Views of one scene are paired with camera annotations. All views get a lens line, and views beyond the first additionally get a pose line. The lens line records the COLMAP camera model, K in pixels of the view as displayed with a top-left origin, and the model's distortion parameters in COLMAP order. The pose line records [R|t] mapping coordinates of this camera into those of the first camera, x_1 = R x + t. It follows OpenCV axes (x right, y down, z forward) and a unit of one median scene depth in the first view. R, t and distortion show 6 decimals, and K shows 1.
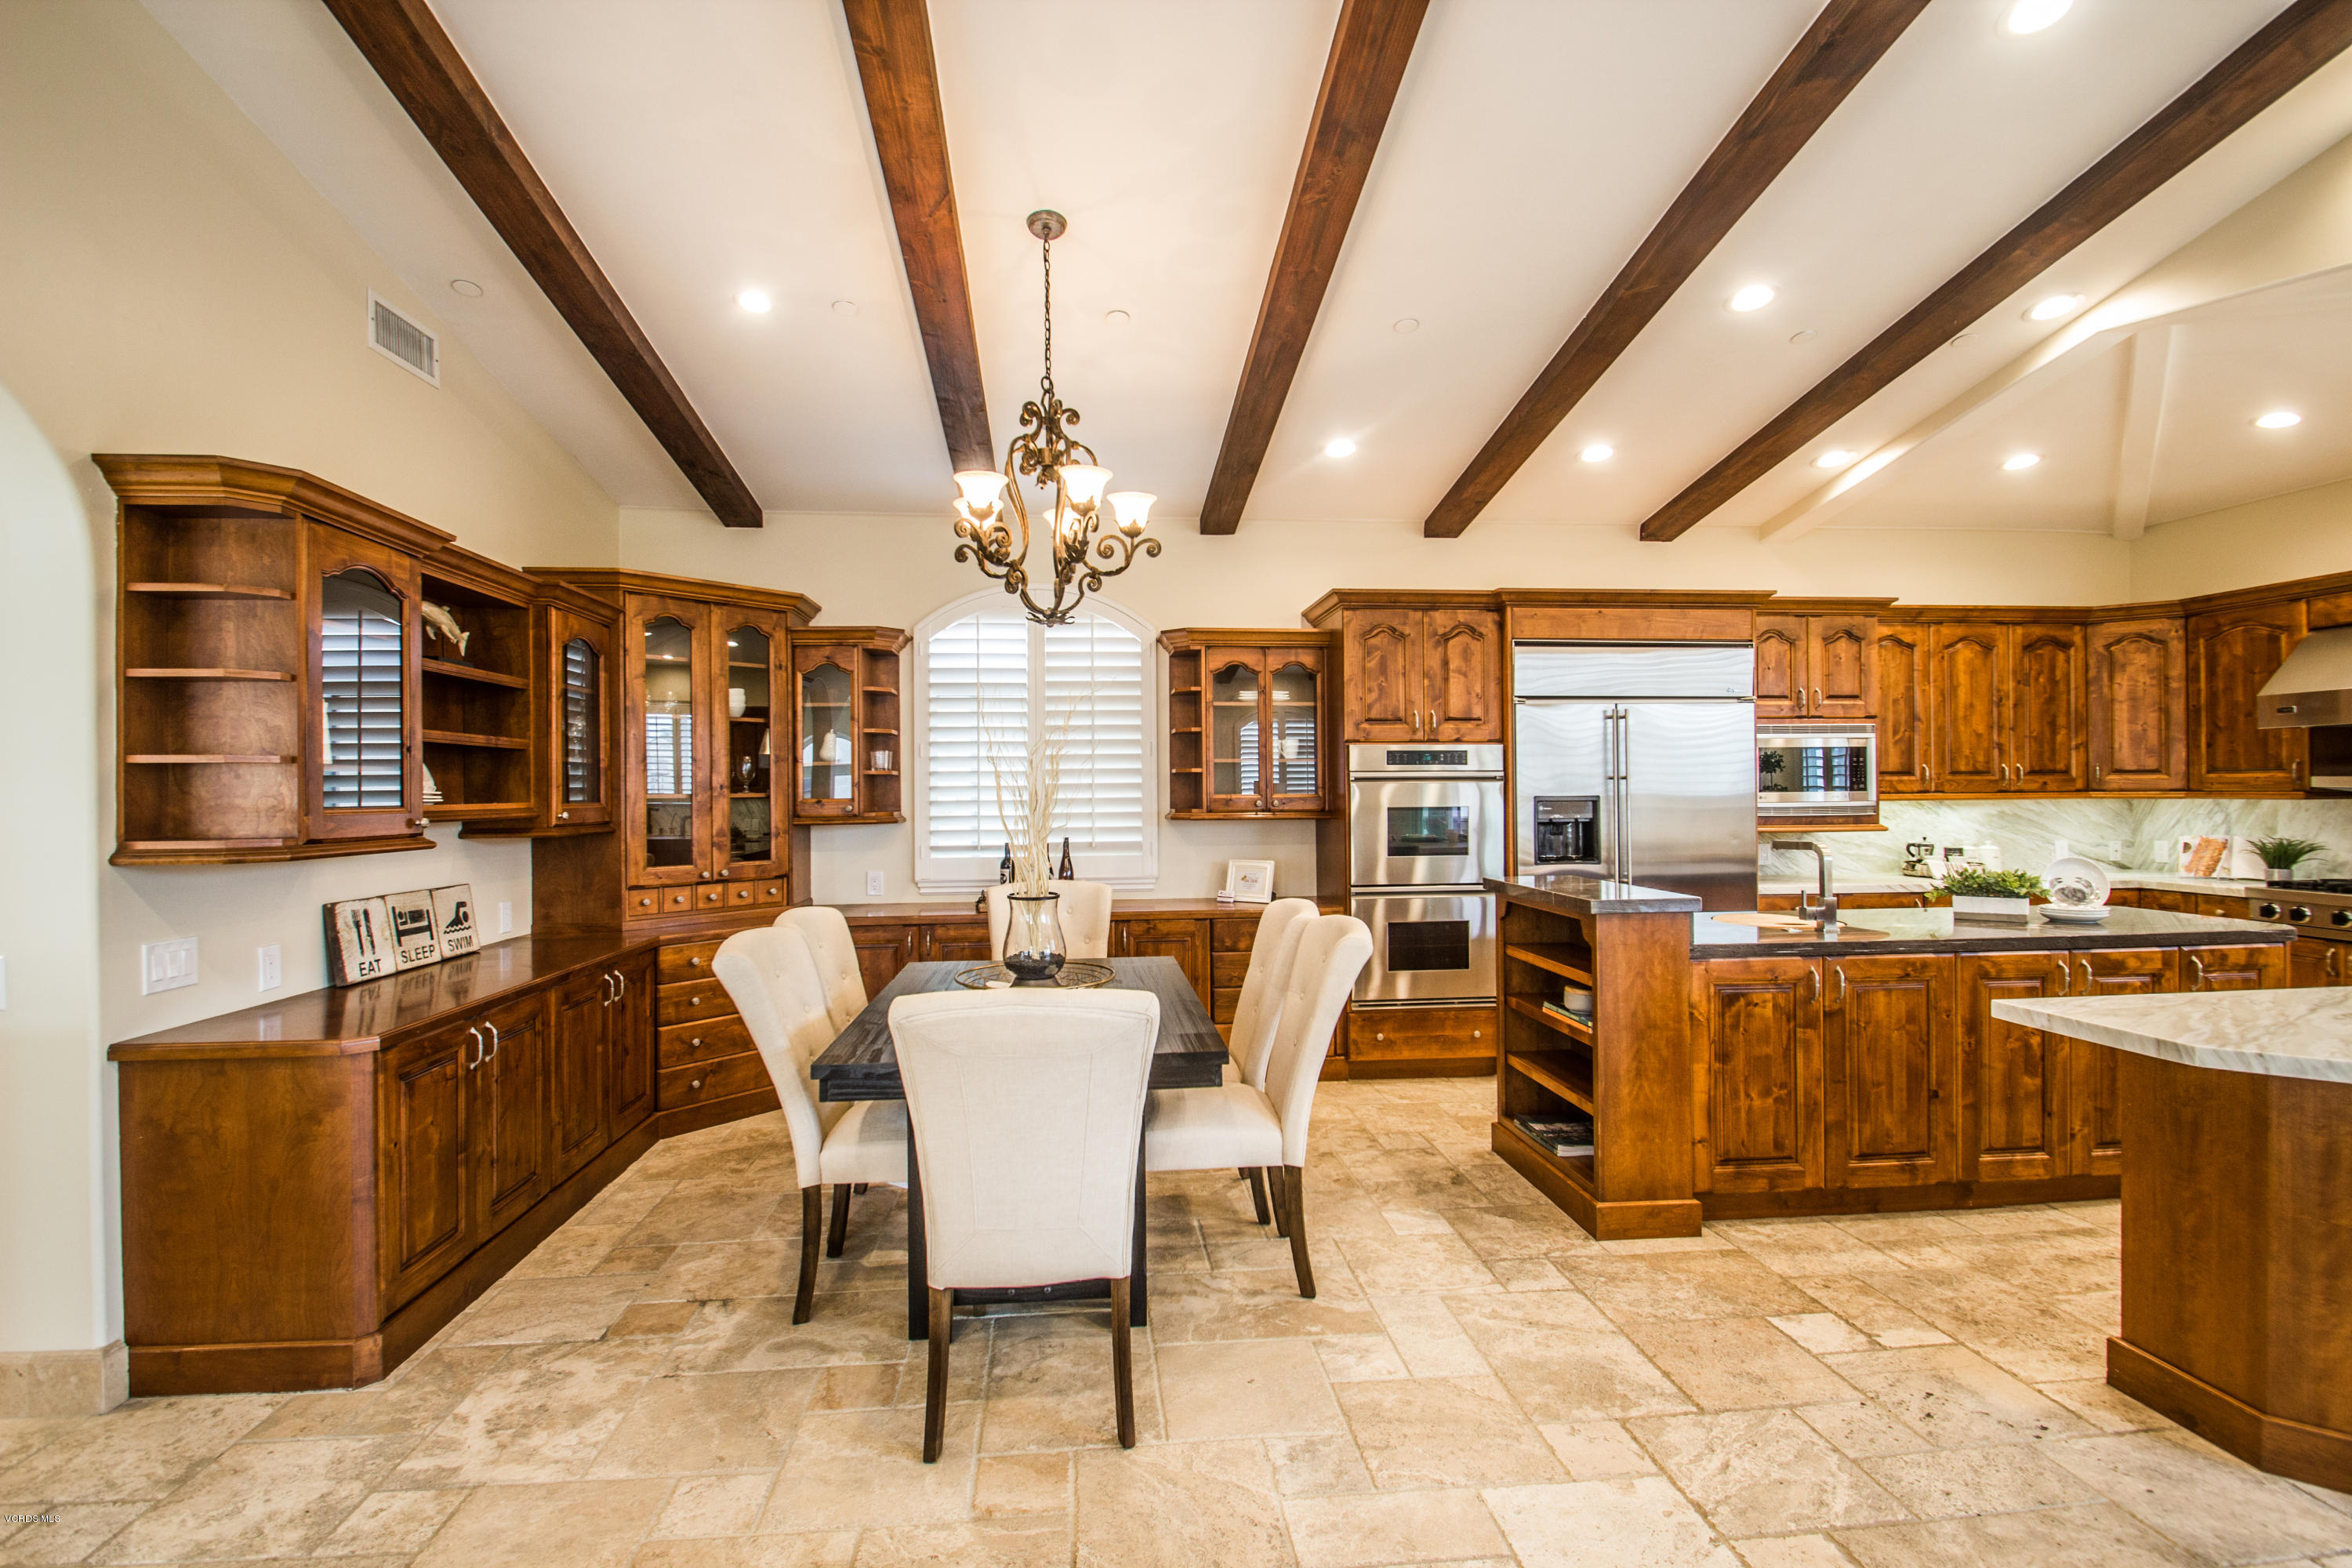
lens RADIAL K [[1099.3, 0, 1173.2], [0, 1099.3, 783.5], [0, 0, 1]] dist [0.010836, -0.015246]
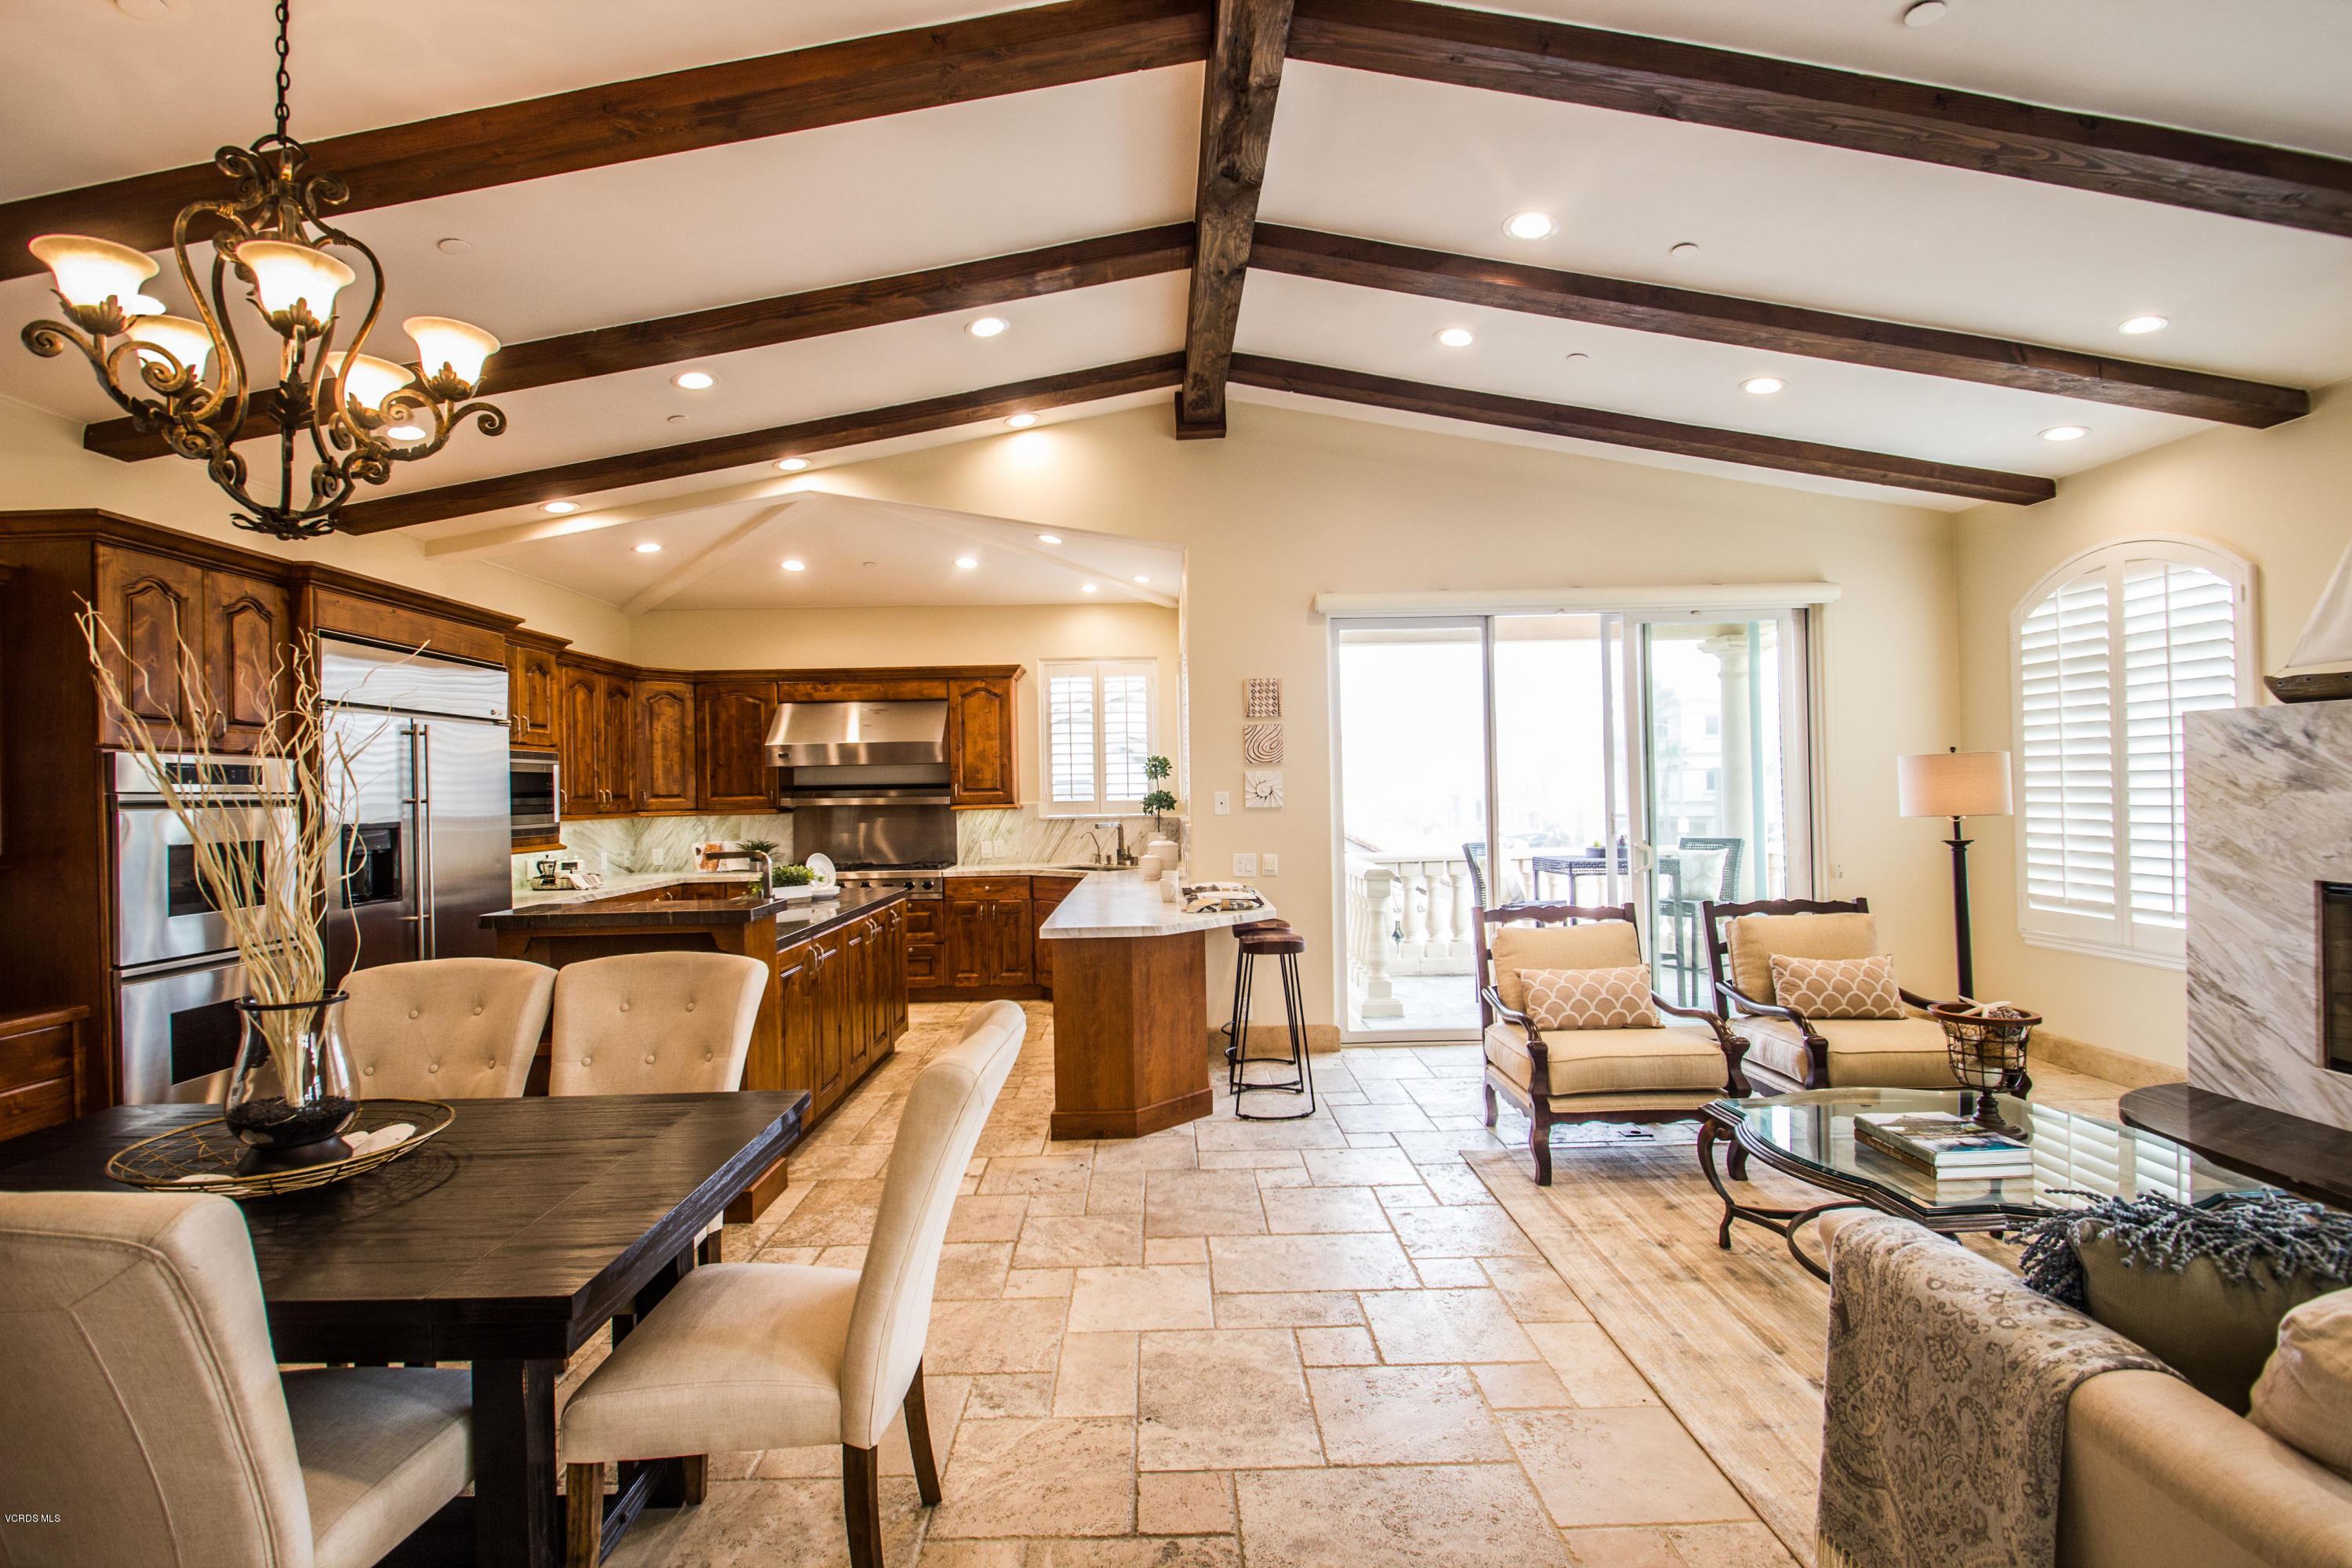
lens RADIAL K [[1099.3, 0, 1175.5], [0, 1099.3, 784.3], [0, 0, 1]] dist [0.010836, -0.015246]
pose [[0.074792, 0.012628, 0.997119, -0.434303], [0.014690, 0.999797, -0.013763, 0.002120], [-0.997091, 0.015678, 0.074591, 0.319558]]
